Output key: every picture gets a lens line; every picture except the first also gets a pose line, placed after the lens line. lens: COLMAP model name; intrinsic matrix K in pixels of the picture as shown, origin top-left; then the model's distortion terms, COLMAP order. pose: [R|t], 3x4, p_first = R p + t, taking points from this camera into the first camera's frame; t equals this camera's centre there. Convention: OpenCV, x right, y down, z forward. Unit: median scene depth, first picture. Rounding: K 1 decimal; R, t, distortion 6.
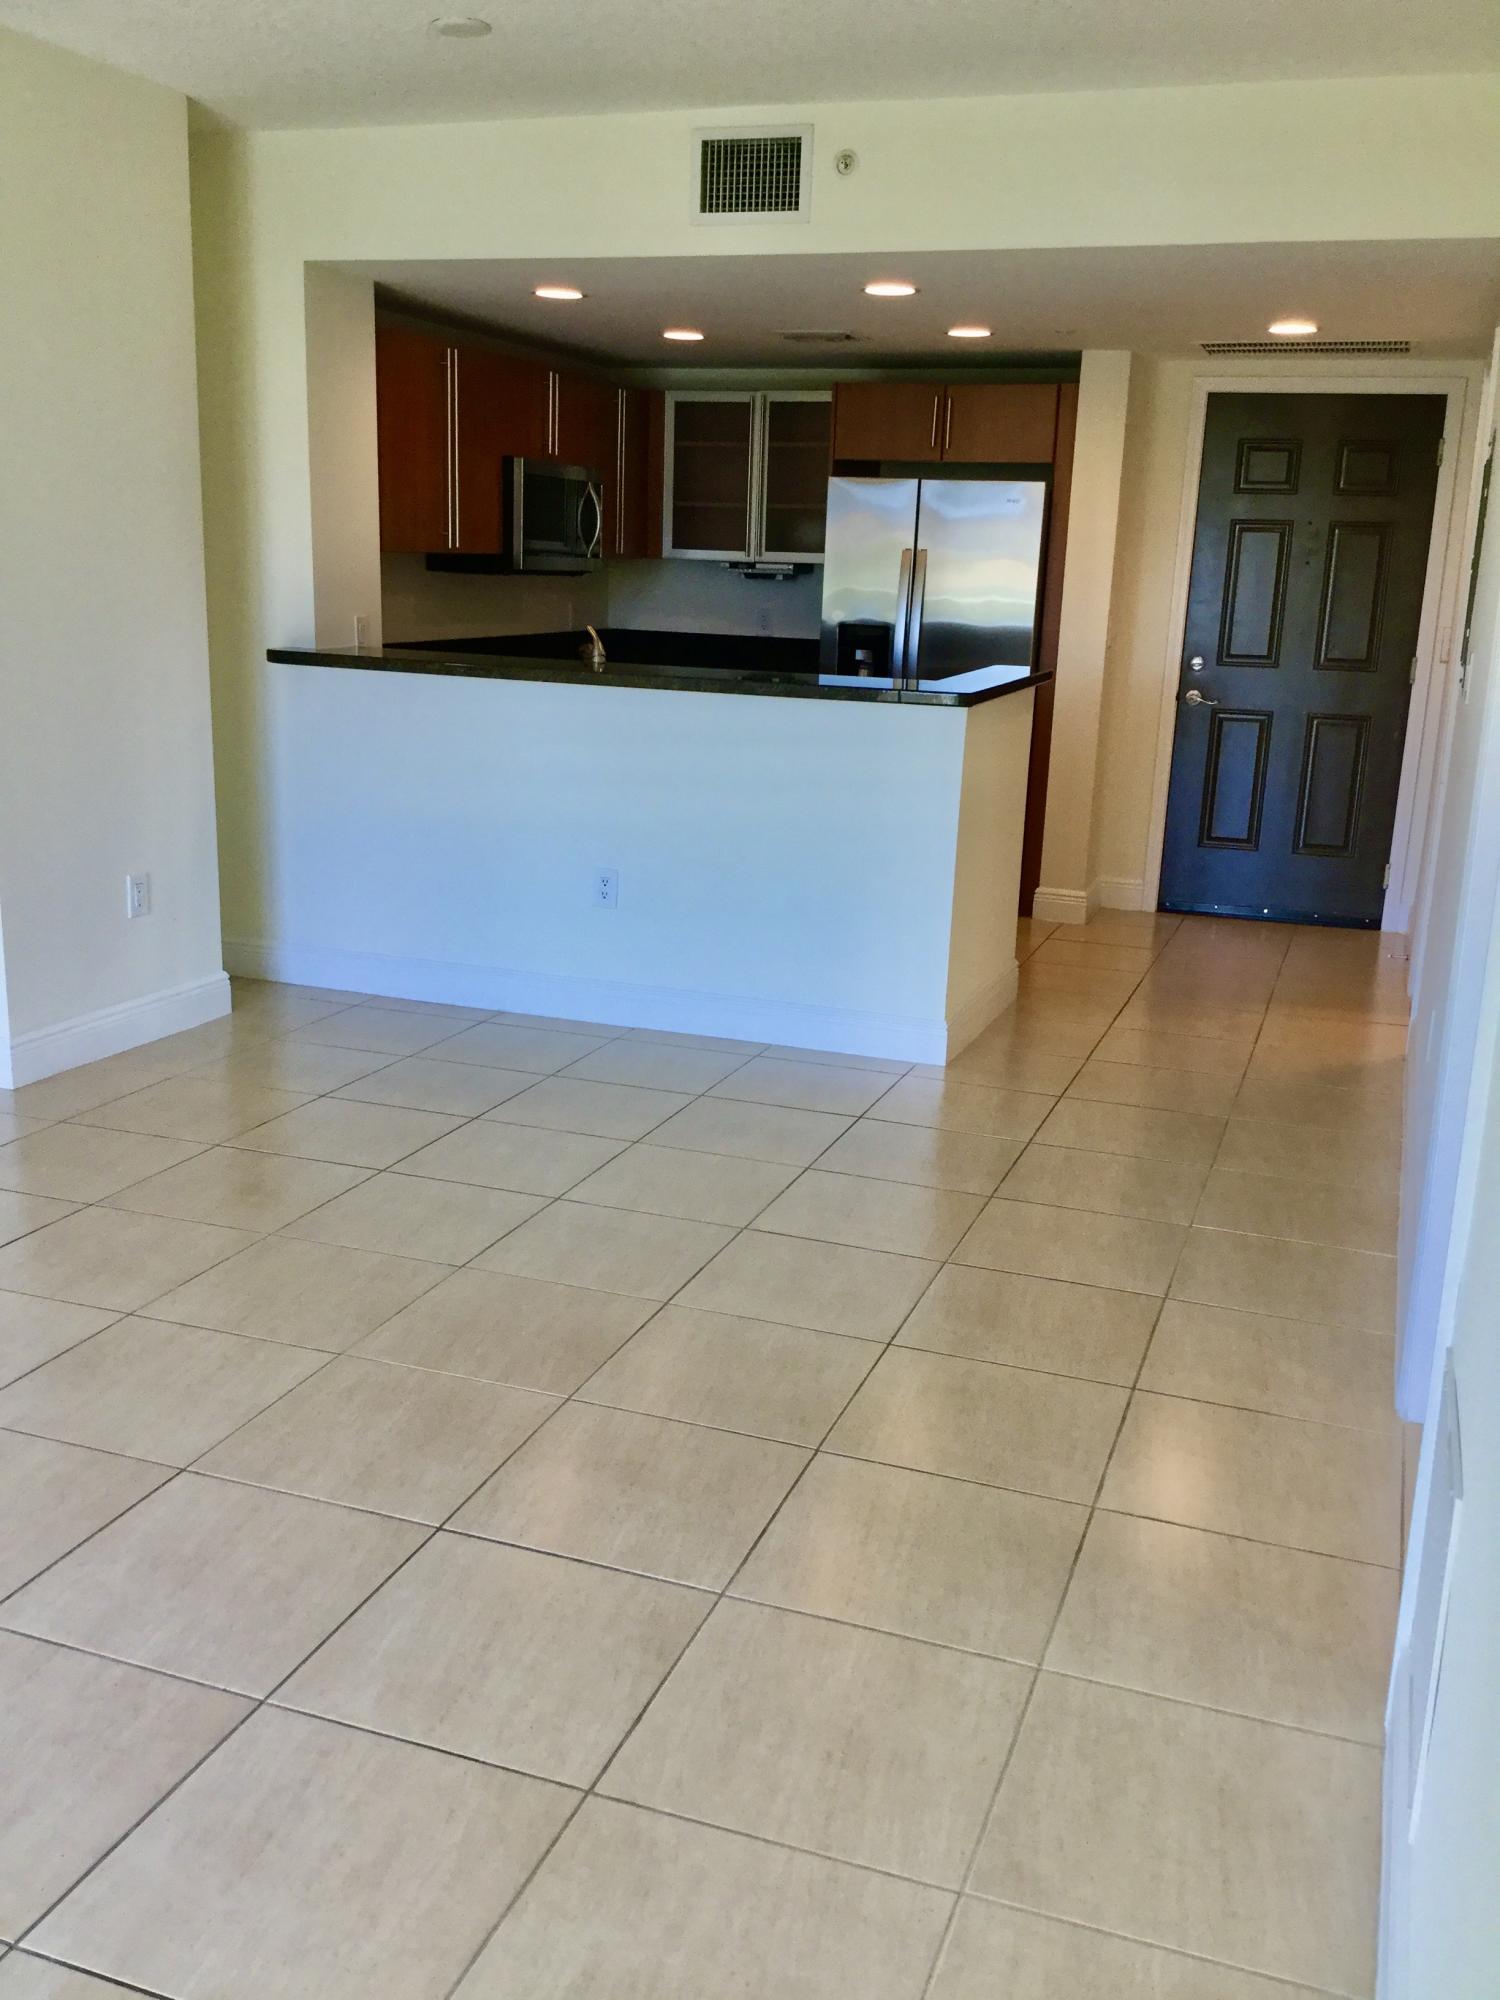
lens RADIAL K [[1809.7, 0, 739.3], [0, 1809.7, 1008.2], [0, 0, 1]] dist [0.141043, -0.311730]
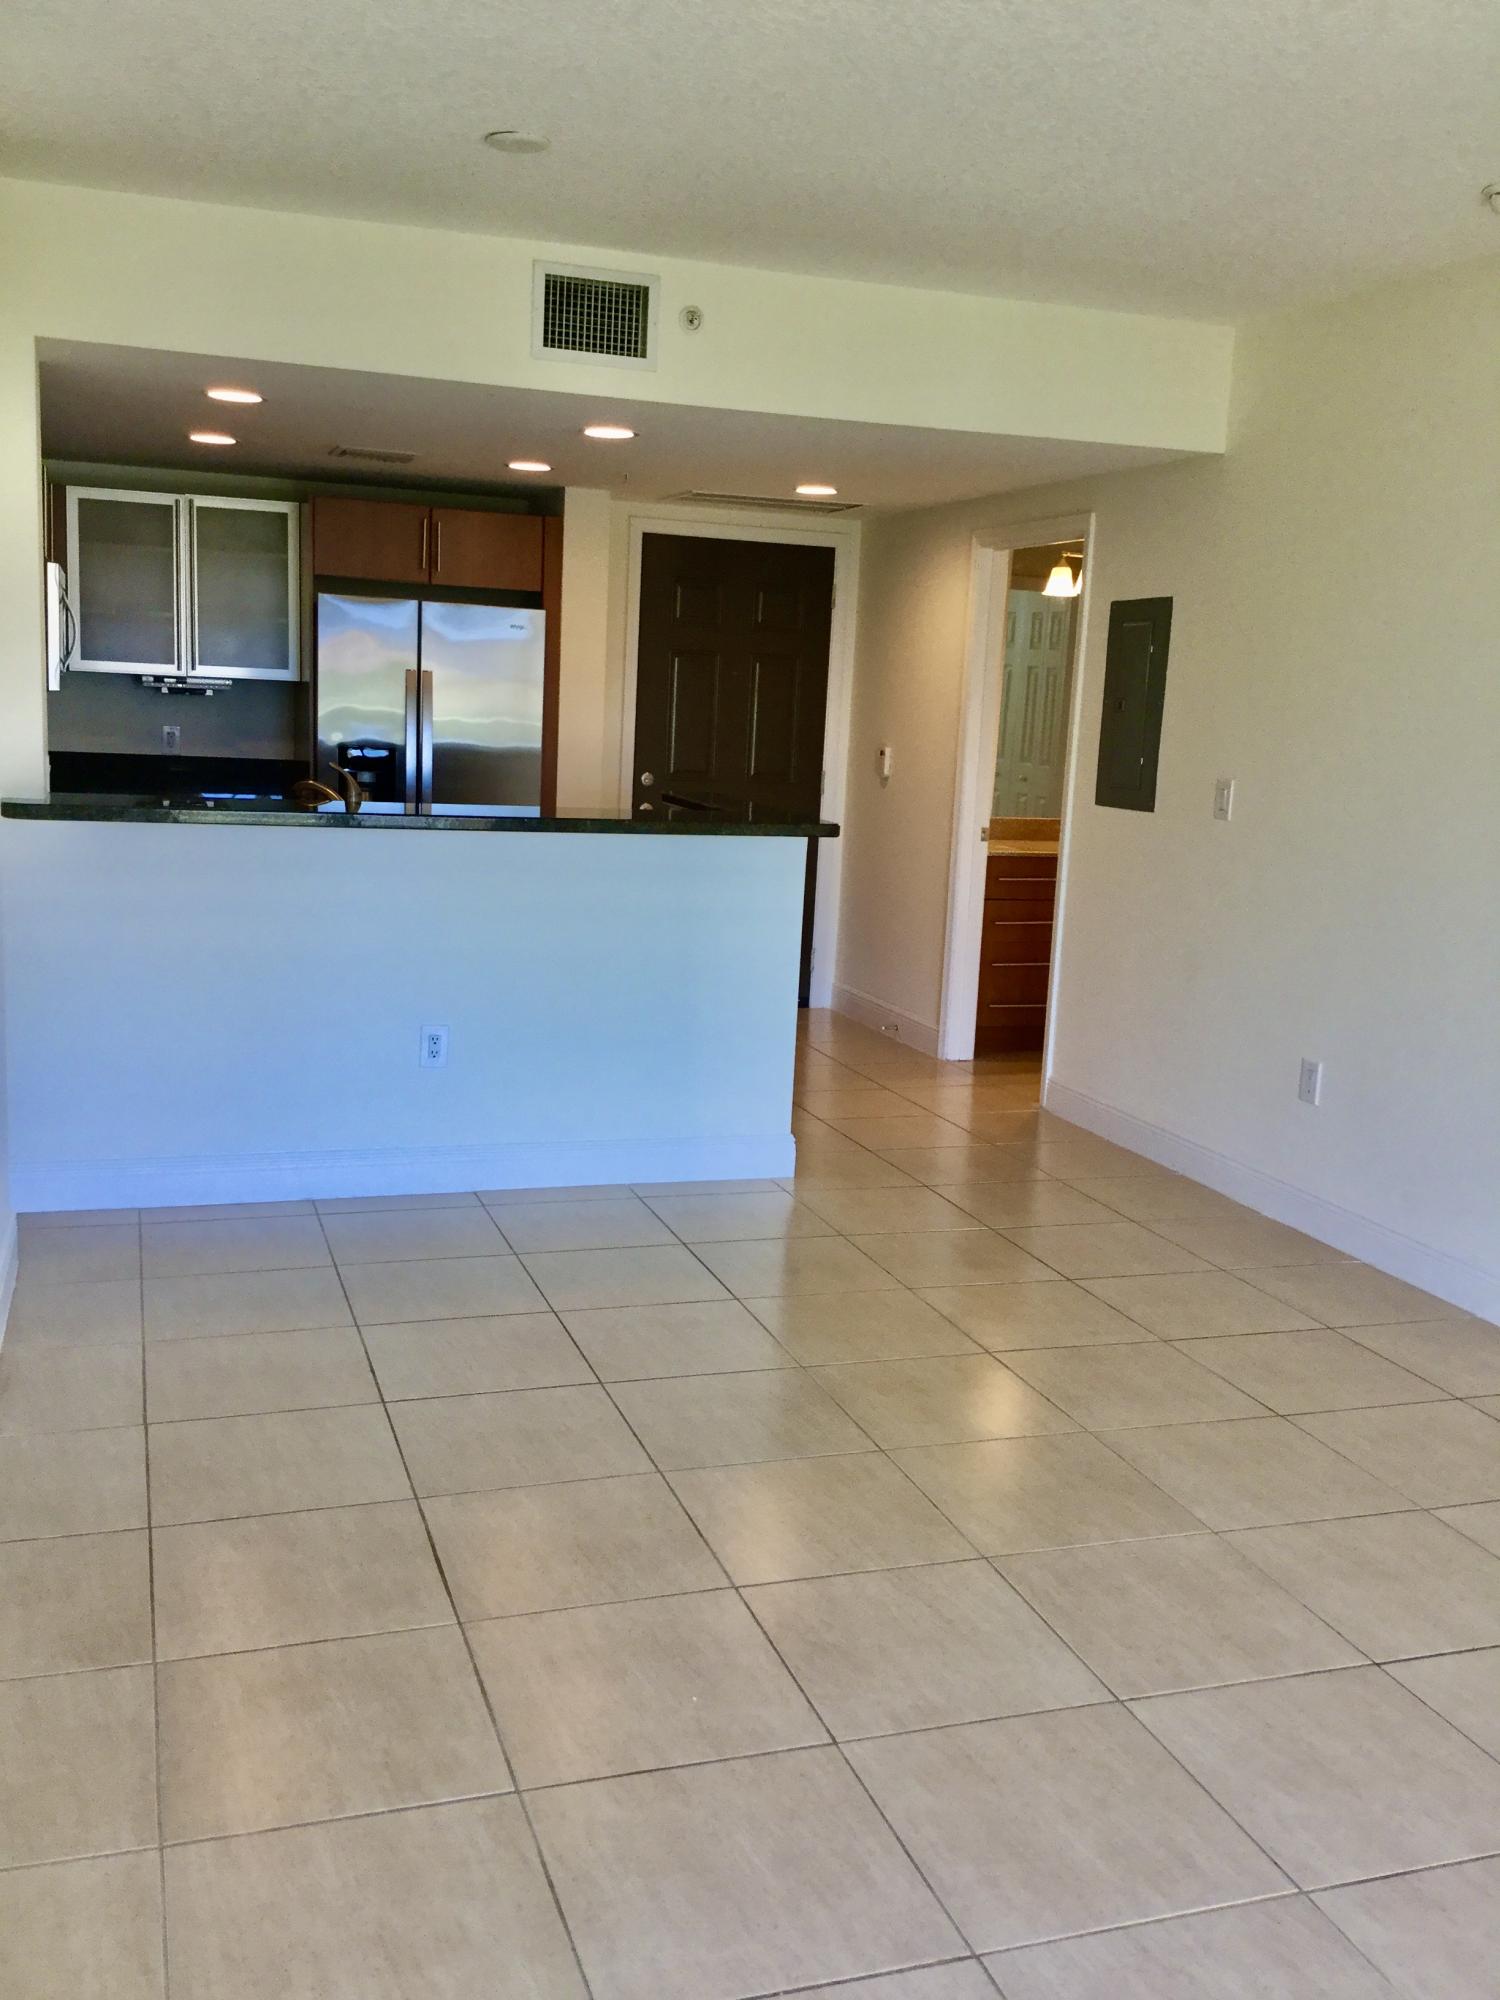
lens RADIAL K [[1809.7, 0, 739.3], [0, 1809.7, 1008.2], [0, 0, 1]] dist [0.141043, -0.311730]
pose [[0.784818, -0.103508, 0.611021, -0.427084], [0.130615, 0.991433, 0.000183, -0.054219], [-0.605805, 0.079665, 0.791614, 0.147494]]
